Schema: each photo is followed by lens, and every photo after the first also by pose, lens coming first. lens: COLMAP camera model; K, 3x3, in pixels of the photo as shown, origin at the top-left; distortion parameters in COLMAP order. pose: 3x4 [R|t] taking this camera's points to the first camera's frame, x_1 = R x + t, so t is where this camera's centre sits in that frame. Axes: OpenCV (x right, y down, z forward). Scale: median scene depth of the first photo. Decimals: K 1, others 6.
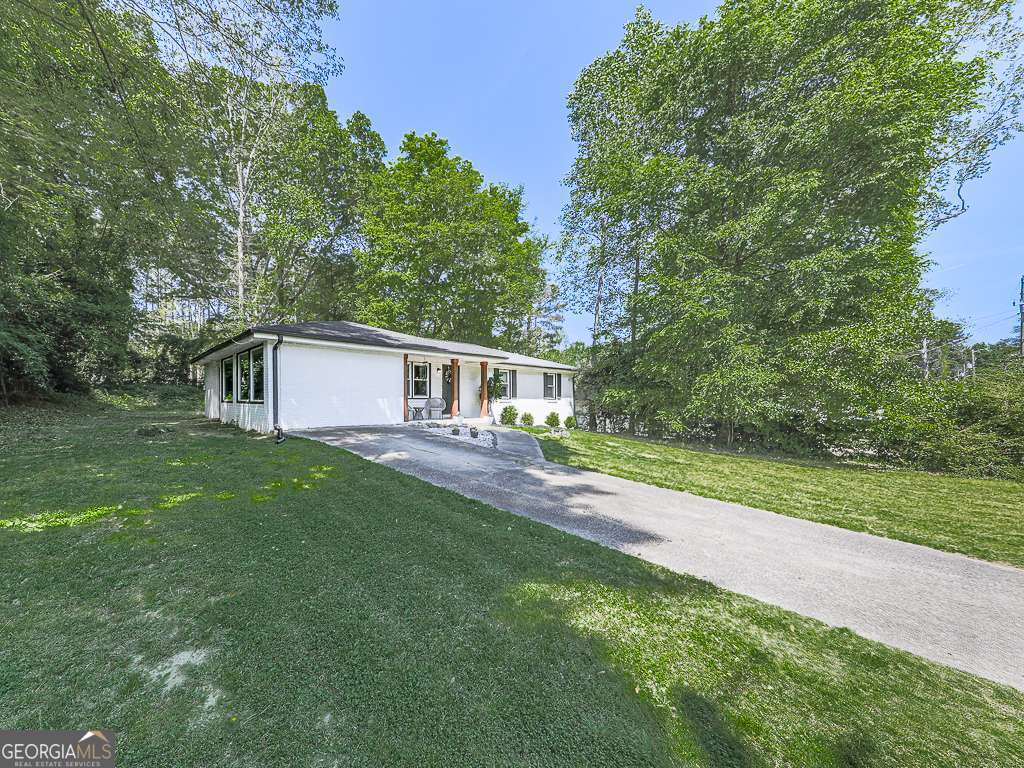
lens RADIAL K [[406.7, 0, 509.1], [0, 406.7, 378.3], [0, 0, 1]] dist [0.003447, -0.000921]
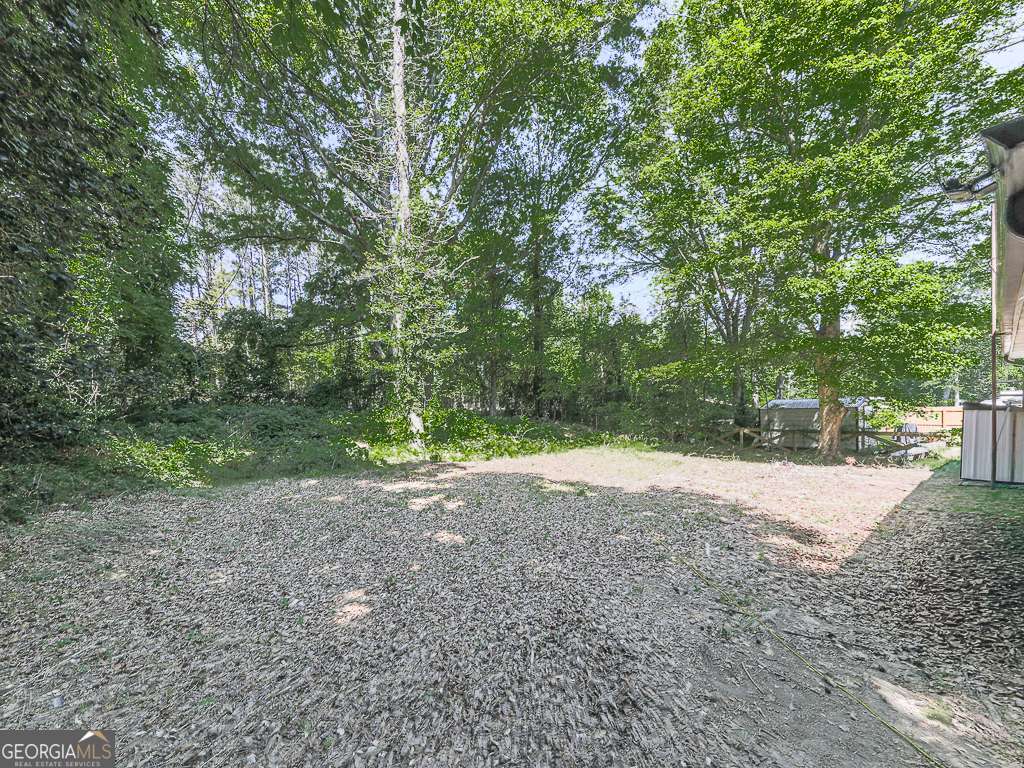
lens RADIAL K [[406.7, 0, 511.8], [0, 406.7, 391.1], [0, 0, 1]] dist [0.003447, -0.000921]
pose [[0.997479, -0.049600, -0.050744, -0.474437], [0.051264, 0.998171, 0.032035, -0.001320], [0.049062, -0.034556, 0.998198, 0.492274]]
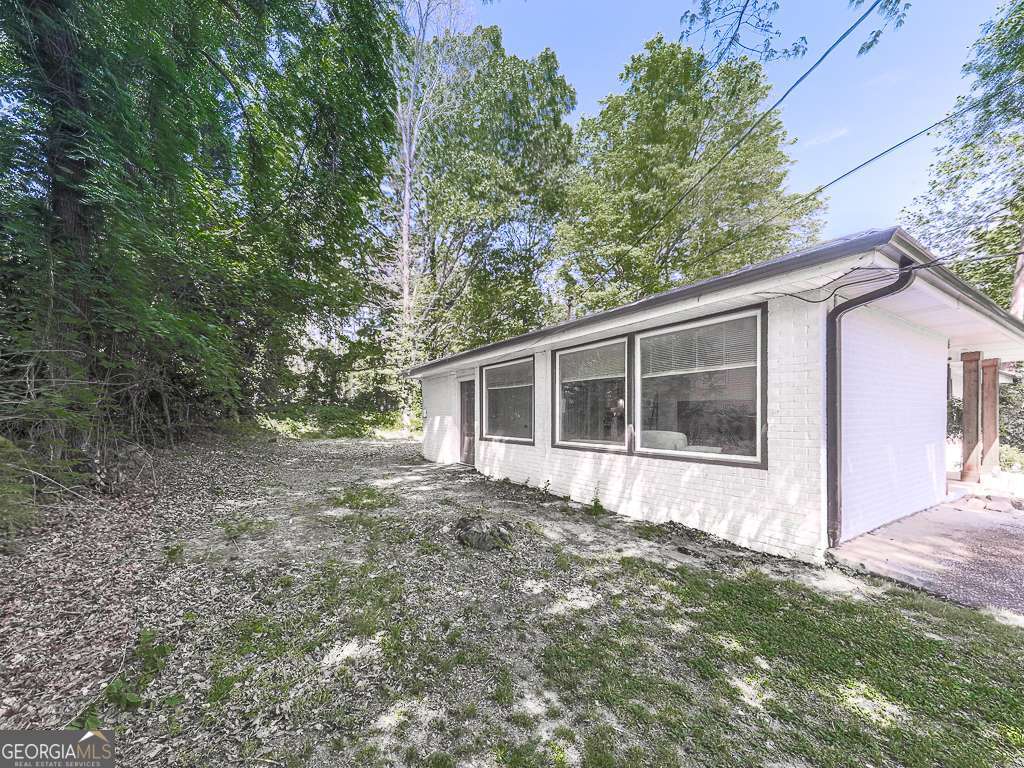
lens RADIAL K [[406.7, 0, 515.9], [0, 406.7, 389.5], [0, 0, 1]] dist [0.003447, -0.000921]
pose [[0.984048, -0.013541, -0.177387, -0.268543], [0.011304, 0.999843, -0.013615, -0.002187], [0.177544, 0.011393, 0.984047, 0.214018]]
